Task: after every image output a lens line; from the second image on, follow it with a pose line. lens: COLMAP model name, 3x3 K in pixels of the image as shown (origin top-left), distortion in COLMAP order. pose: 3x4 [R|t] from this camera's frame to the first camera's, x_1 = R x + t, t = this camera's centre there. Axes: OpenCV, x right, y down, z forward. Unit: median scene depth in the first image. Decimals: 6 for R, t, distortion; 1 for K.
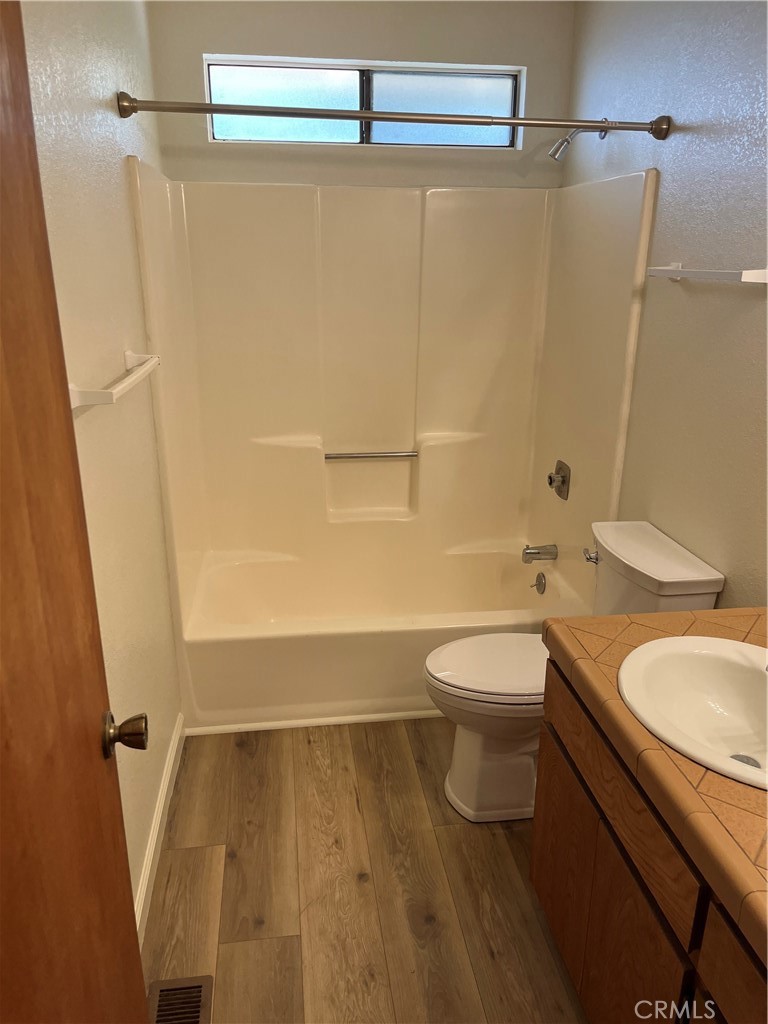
lens RADIAL K [[777.3, 0, 386.8], [0, 777.3, 511.4], [0, 0, 1]] dist [0.062322, -0.071818]
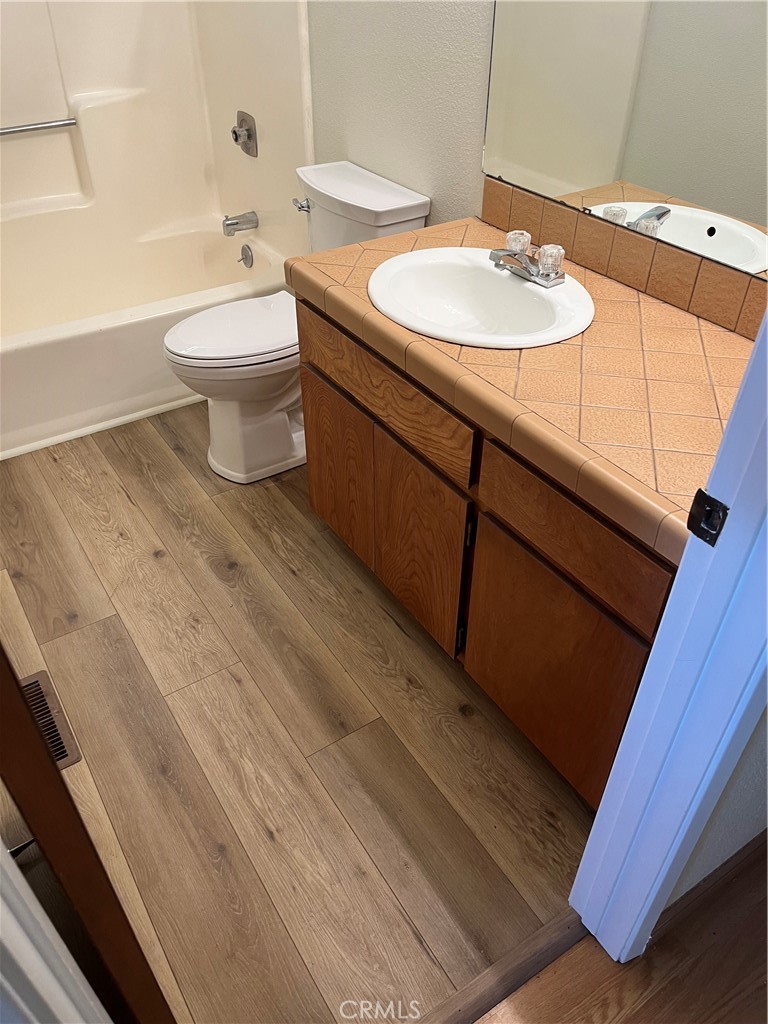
lens RADIAL K [[777.3, 0, 386.1], [0, 777.3, 515.7], [0, 0, 1]] dist [0.062322, -0.071818]
pose [[0.903353, -0.274889, 0.329226, -0.083206], [0.139946, 0.914512, 0.379583, 0.061050], [-0.405424, -0.296824, 0.864596, -0.015418]]
